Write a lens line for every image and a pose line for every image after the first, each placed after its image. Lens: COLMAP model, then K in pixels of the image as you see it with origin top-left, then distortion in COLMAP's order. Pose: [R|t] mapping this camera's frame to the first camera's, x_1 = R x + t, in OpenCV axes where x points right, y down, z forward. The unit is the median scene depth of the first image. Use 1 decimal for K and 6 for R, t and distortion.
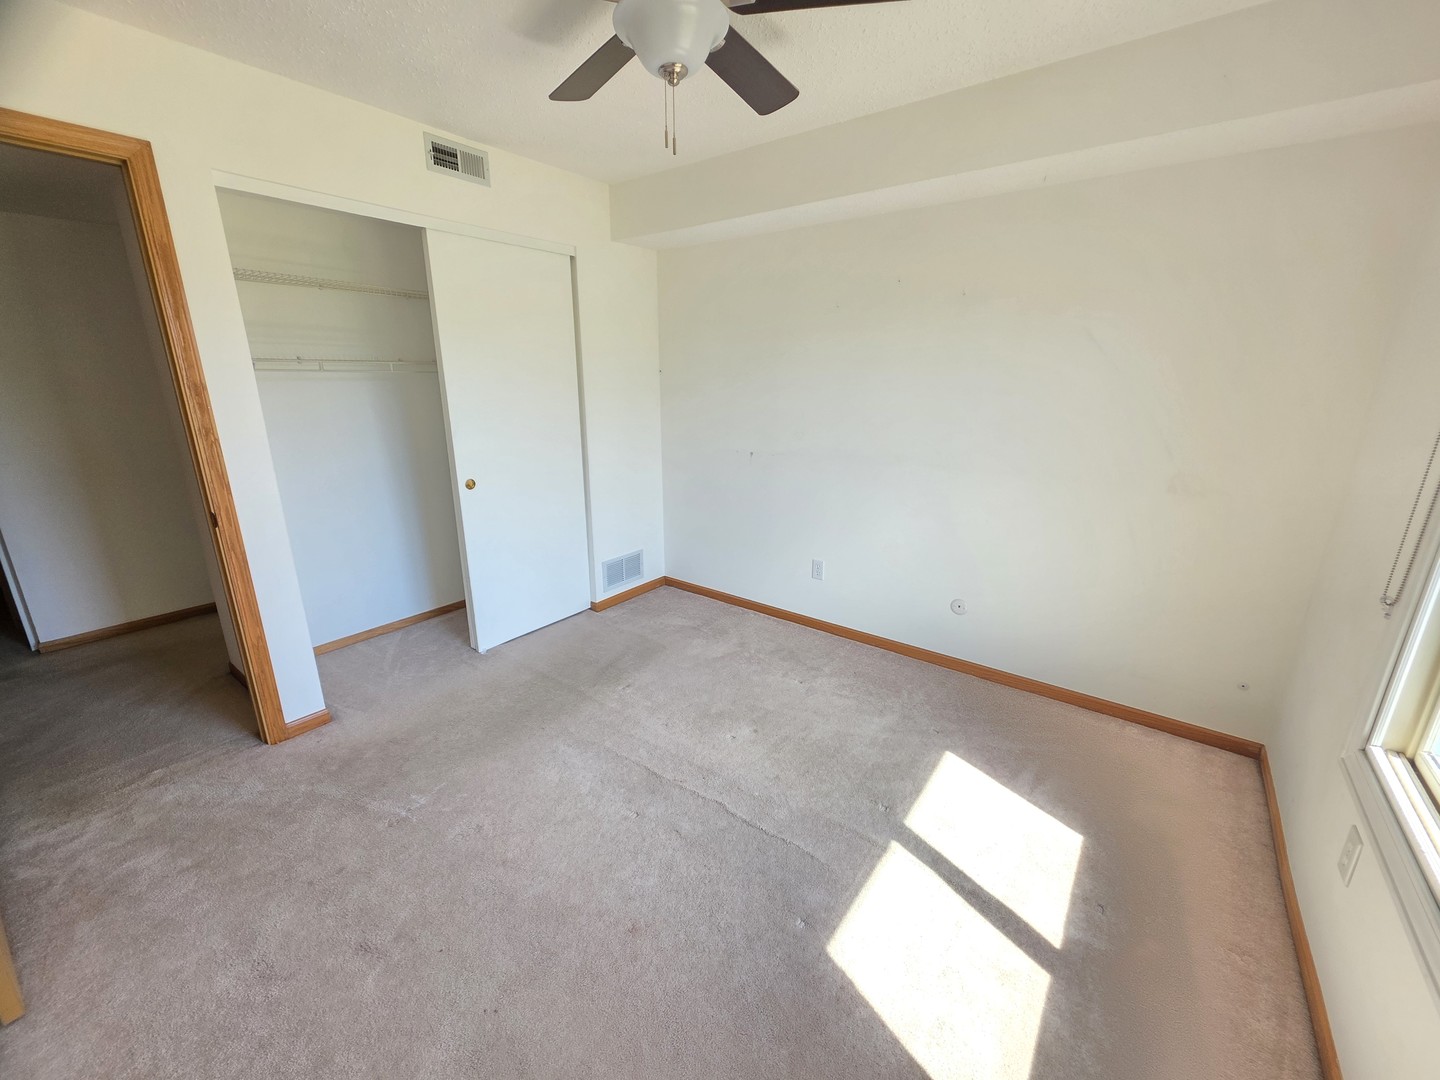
lens RADIAL K [[576.5, 0, 720.0], [0, 576.5, 539.1], [0, 0, 1]] dist [-0.001960, 0.000236]
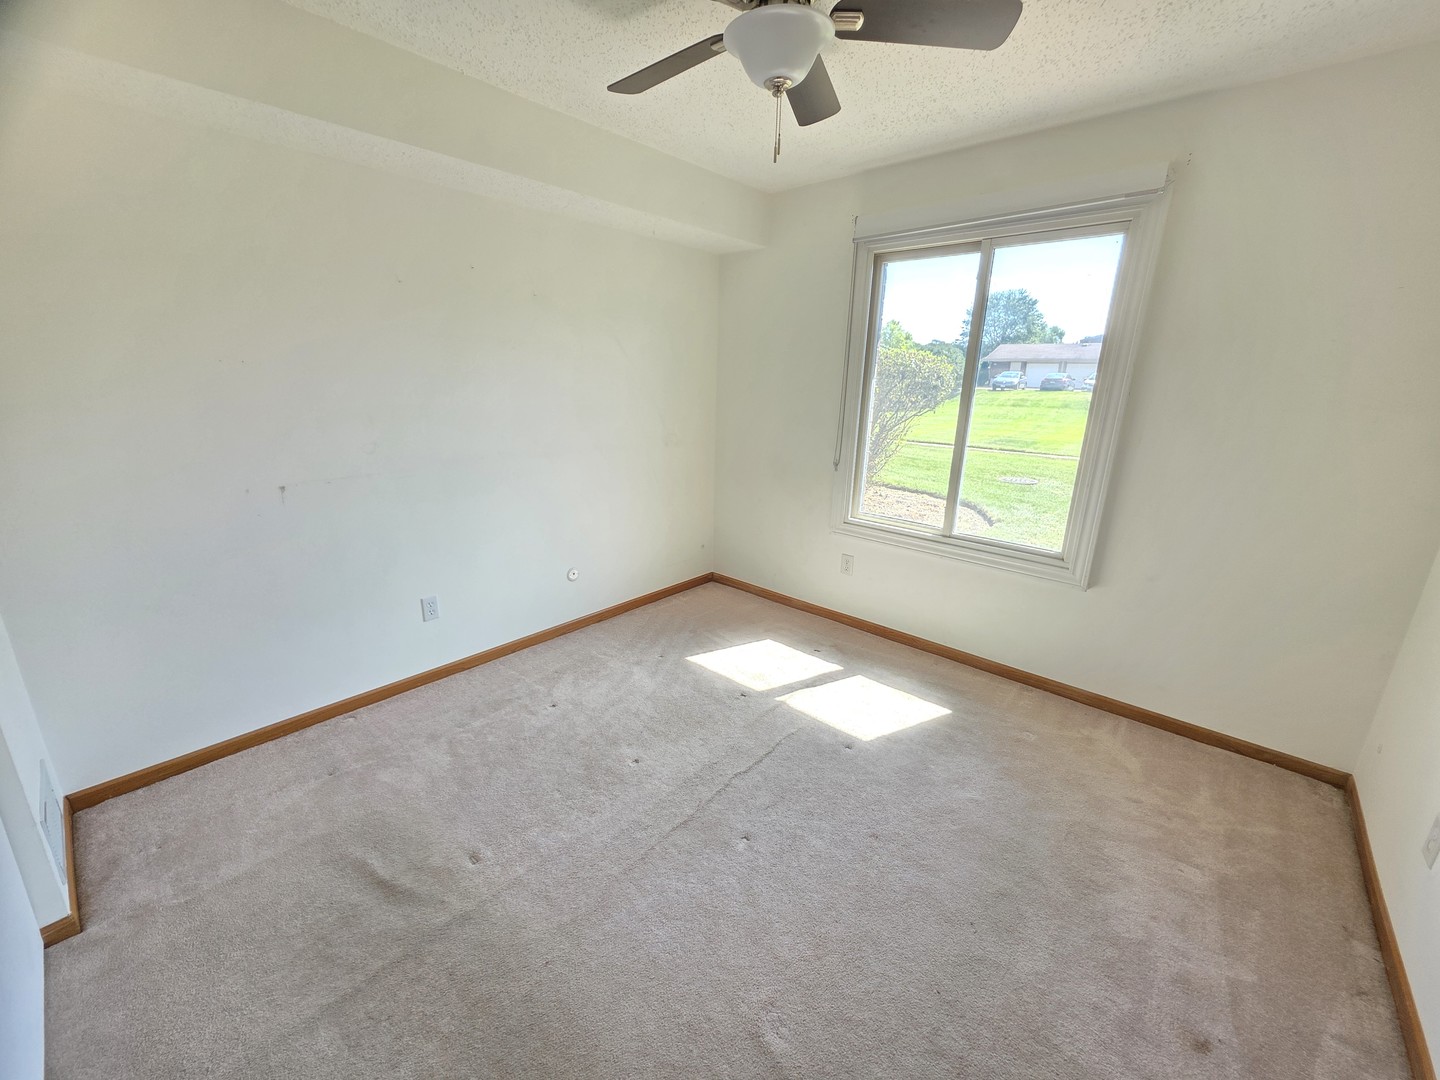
lens RADIAL K [[576.5, 0, 718.1], [0, 576.5, 544.0], [0, 0, 1]] dist [-0.001960, 0.000236]
pose [[0.072997, -0.283248, 0.956265, -0.719187], [0.262733, 0.930415, 0.255536, -0.172529], [-0.962103, 0.232589, 0.142336, 0.630037]]
